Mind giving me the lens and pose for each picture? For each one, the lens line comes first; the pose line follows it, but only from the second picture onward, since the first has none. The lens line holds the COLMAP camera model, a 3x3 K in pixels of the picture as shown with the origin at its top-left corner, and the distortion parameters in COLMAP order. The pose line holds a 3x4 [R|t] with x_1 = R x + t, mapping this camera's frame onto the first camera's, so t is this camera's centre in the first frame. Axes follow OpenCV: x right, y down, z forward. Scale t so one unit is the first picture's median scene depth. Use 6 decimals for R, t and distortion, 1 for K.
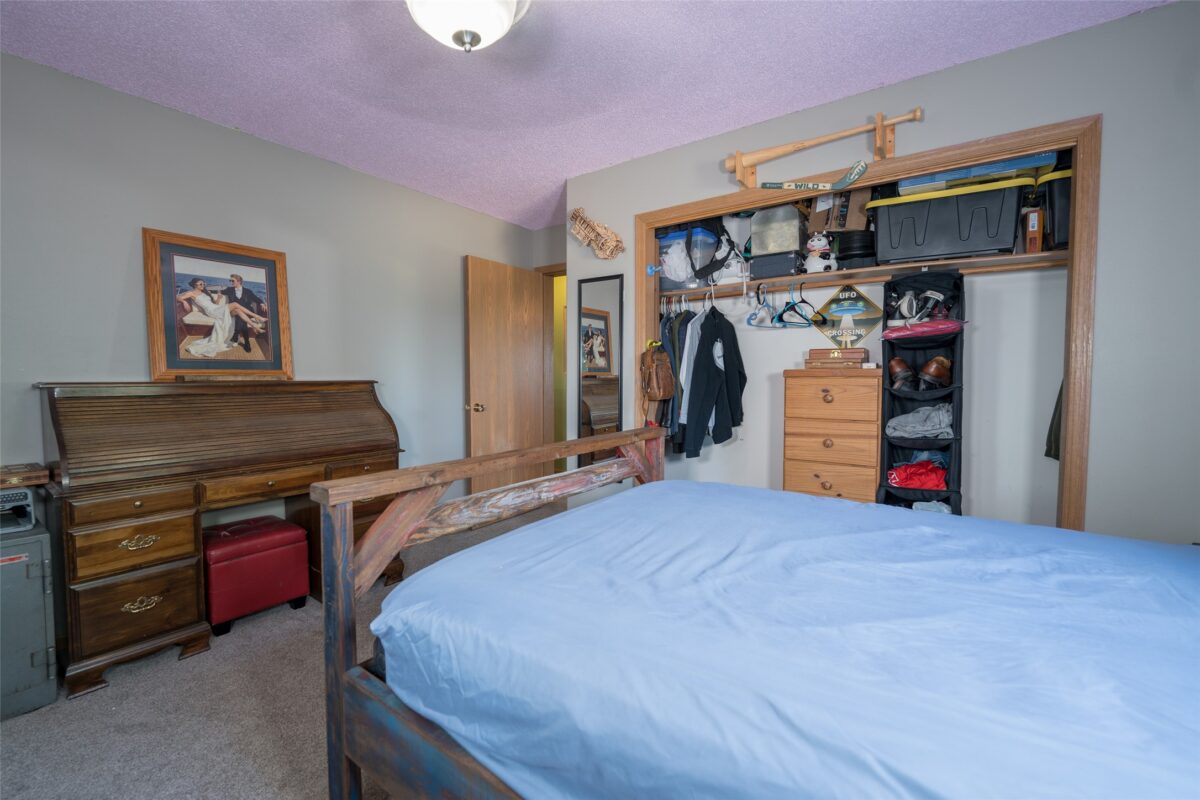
lens RADIAL K [[504.6, 0, 598.6], [0, 504.6, 395.0], [0, 0, 1]] dist [-0.002612, -0.004552]
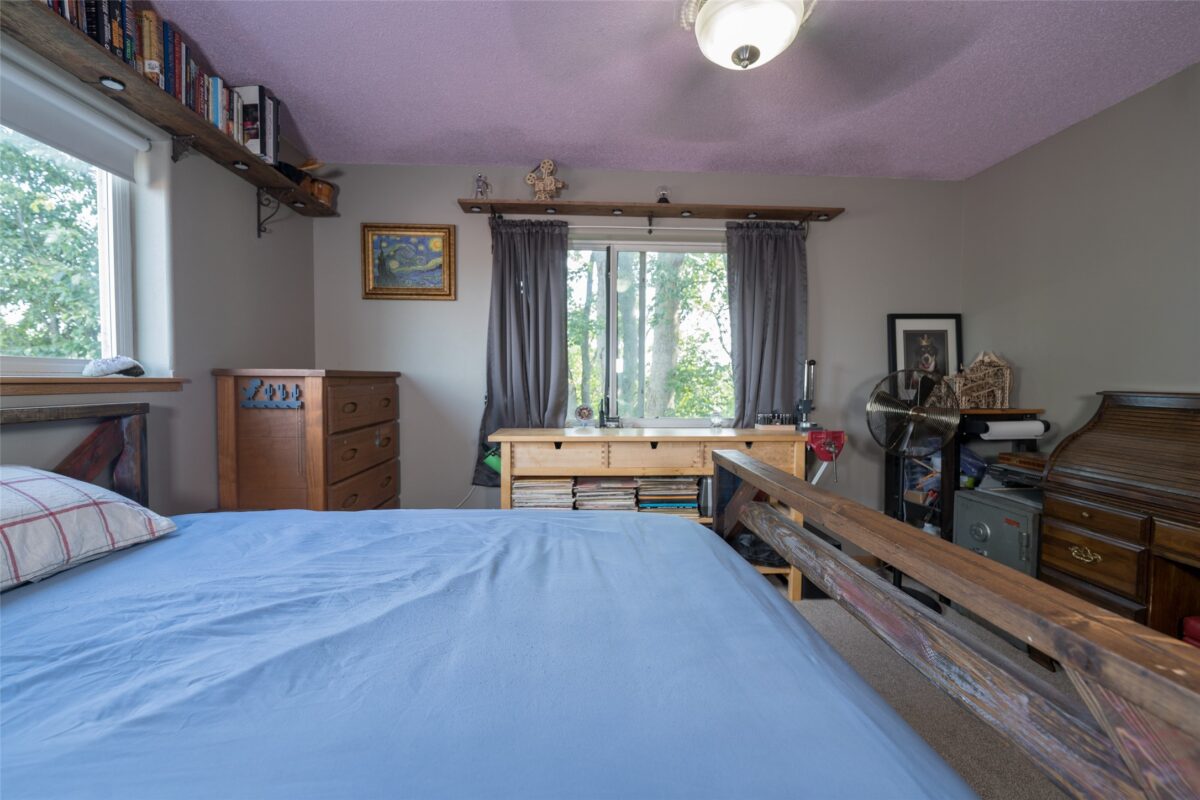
lens RADIAL K [[504.6, 0, 598.6], [0, 504.6, 395.0], [0, 0, 1]] dist [-0.002612, -0.004552]
pose [[-0.777663, 0.015391, -0.628493, 0.457649], [-0.036471, 0.996912, 0.069540, -0.052636], [0.627623, 0.077000, -0.774700, 1.198499]]
